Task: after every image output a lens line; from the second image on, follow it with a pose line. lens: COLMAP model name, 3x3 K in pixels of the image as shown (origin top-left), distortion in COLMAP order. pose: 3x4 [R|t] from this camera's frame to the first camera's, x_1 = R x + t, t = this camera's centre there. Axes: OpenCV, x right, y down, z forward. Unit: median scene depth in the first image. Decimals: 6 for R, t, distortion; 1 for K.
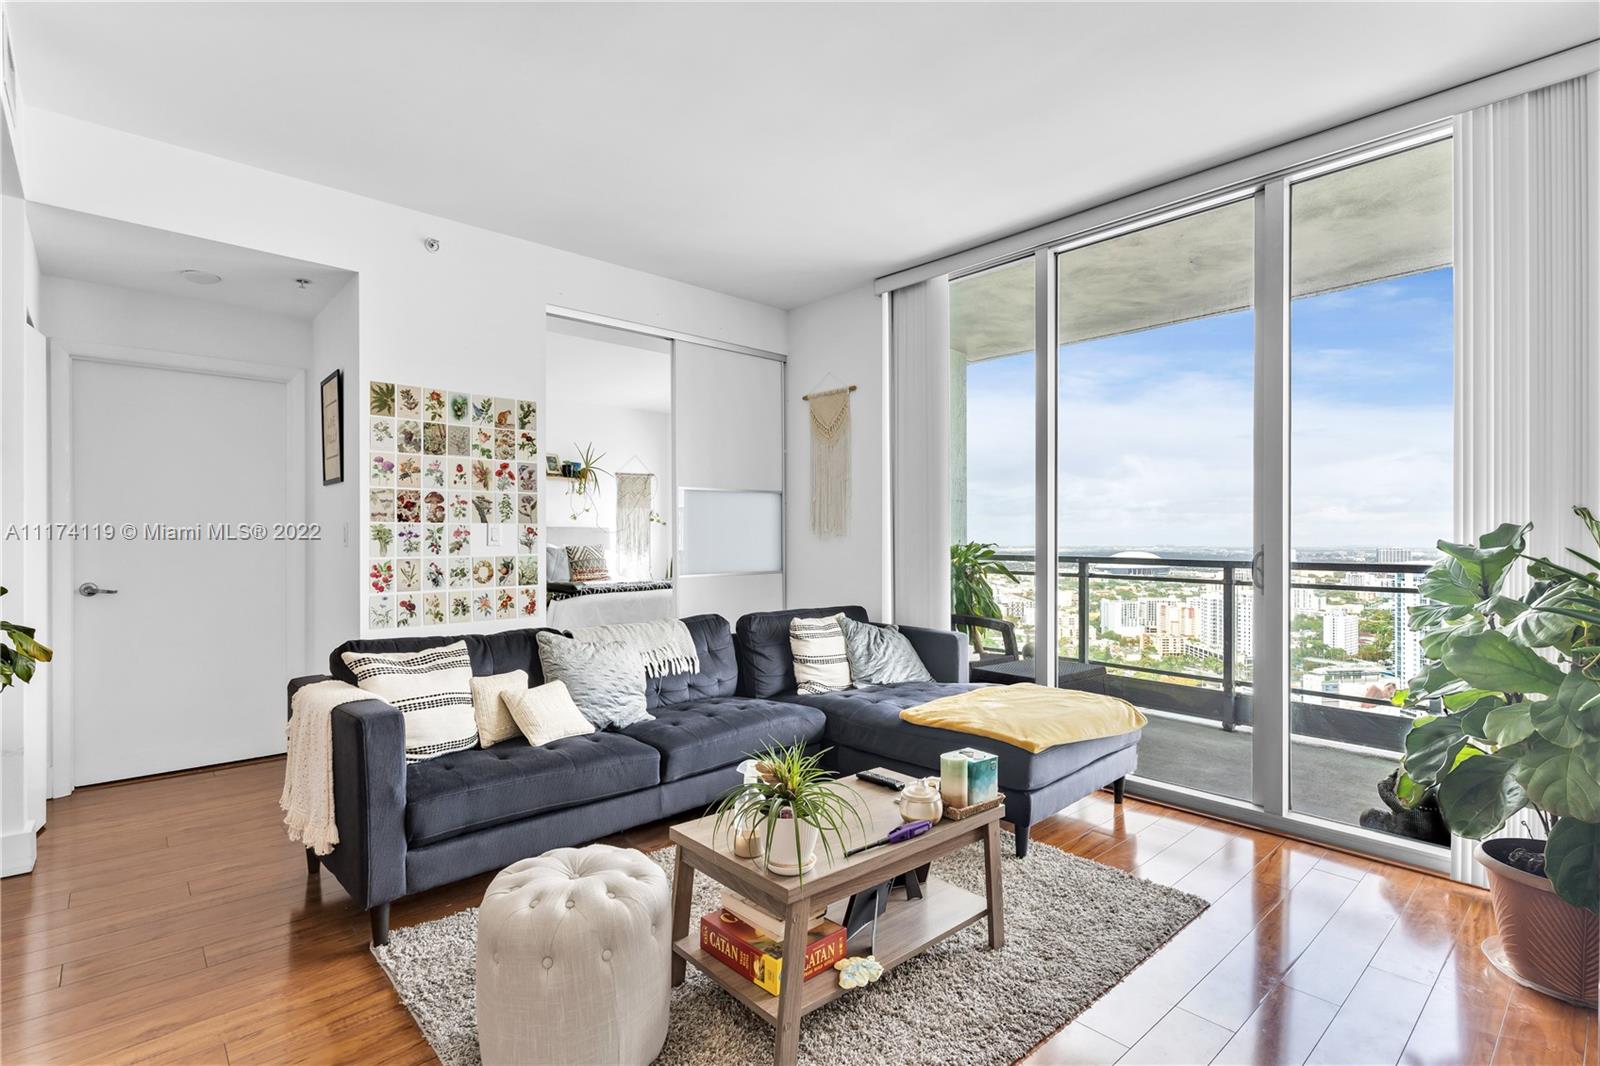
lens RADIAL K [[767.3, 0, 795.7], [0, 767.3, 538.7], [0, 0, 1]] dist [0.002242, -0.000924]
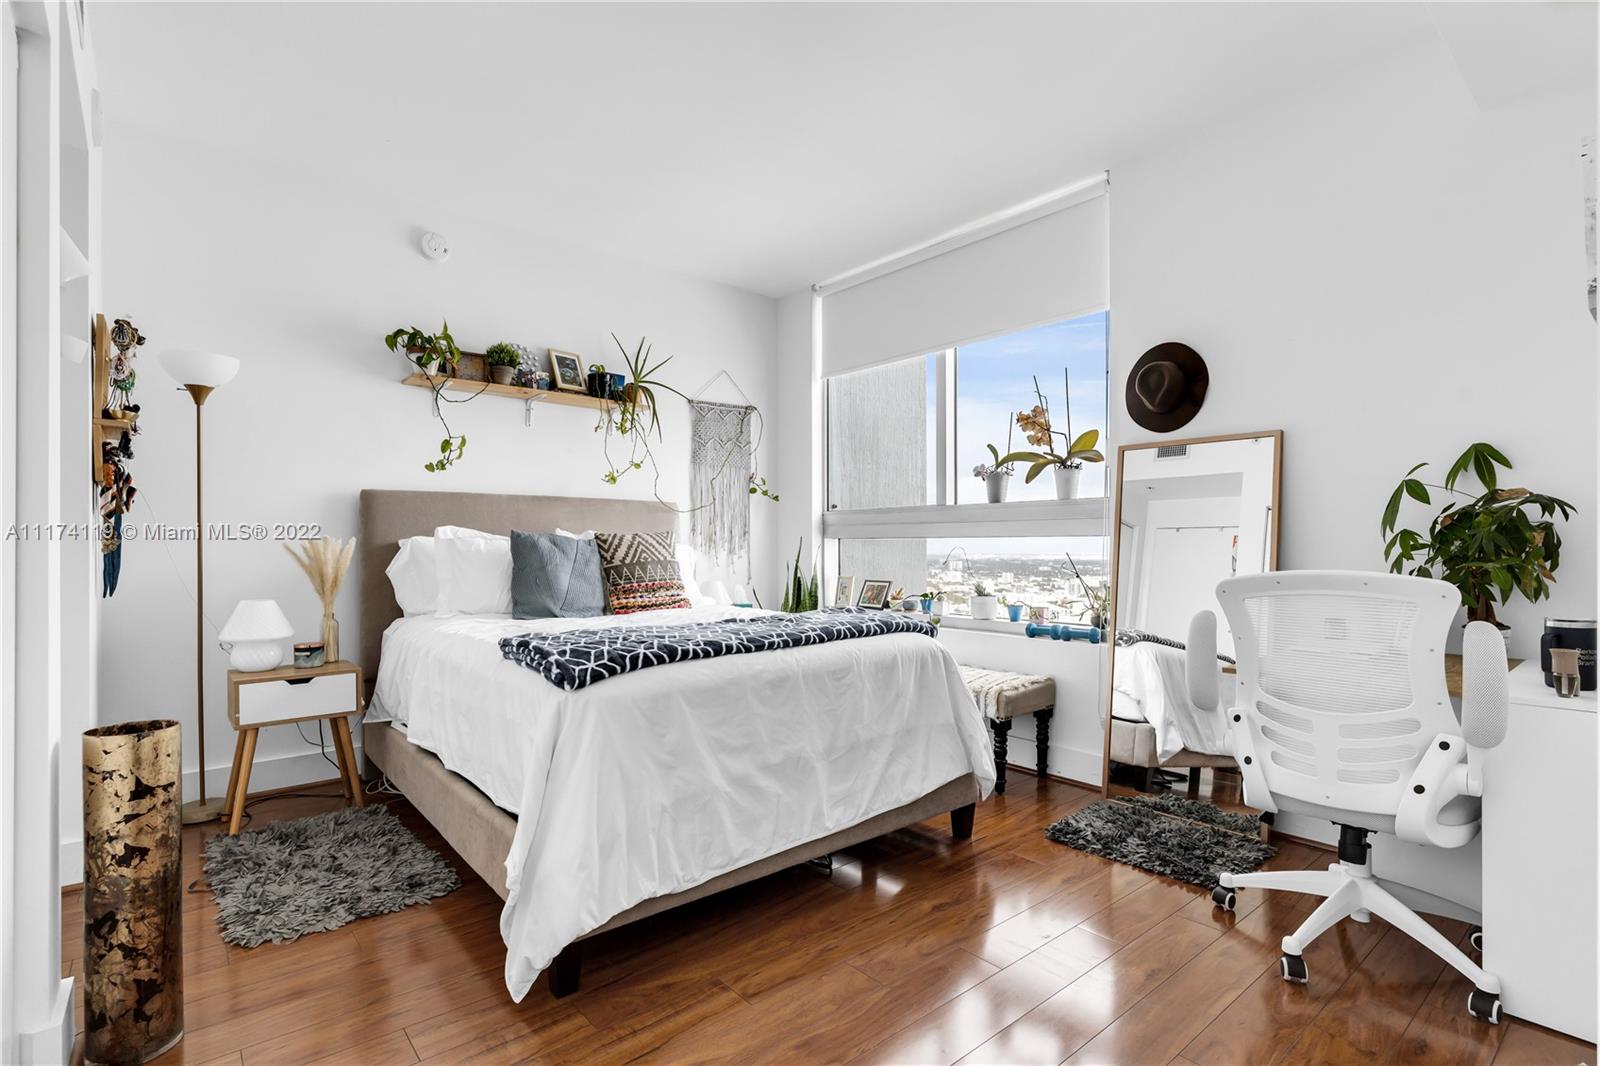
lens RADIAL K [[767.3, 0, 795.7], [0, 767.3, 538.7], [0, 0, 1]] dist [0.002242, -0.000924]
pose [[0.999160, 0.000638, -0.040969, -0.318600], [-0.001001, 0.999960, -0.008852, 0.033944], [0.040962, 0.008886, 0.999121, 1.086113]]
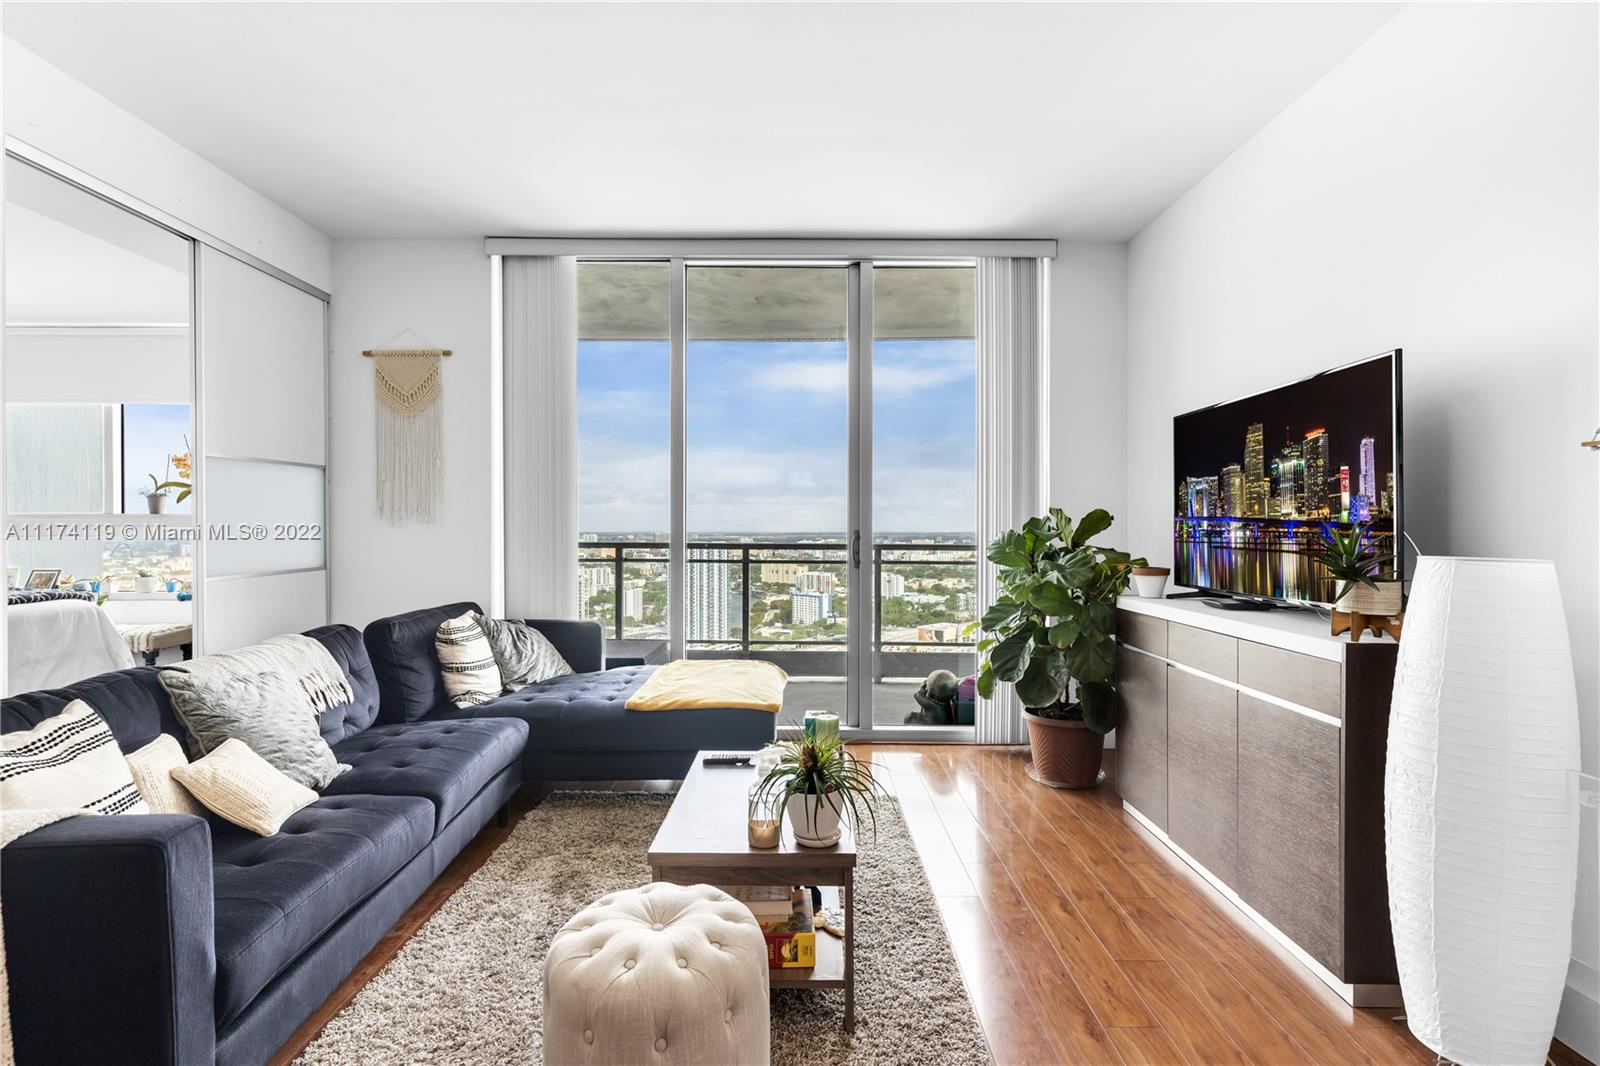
lens RADIAL K [[766.6, 0, 800.6], [0, 766.6, 524.6], [0, 0, 1]] dist [0.000657, 0.000189]
pose [[0.668718, 0.000711, 0.743516, -0.370342], [-0.000348, 1.000000, -0.000644, -0.001090], [-0.743516, 0.000172, 0.668718, 0.146228]]
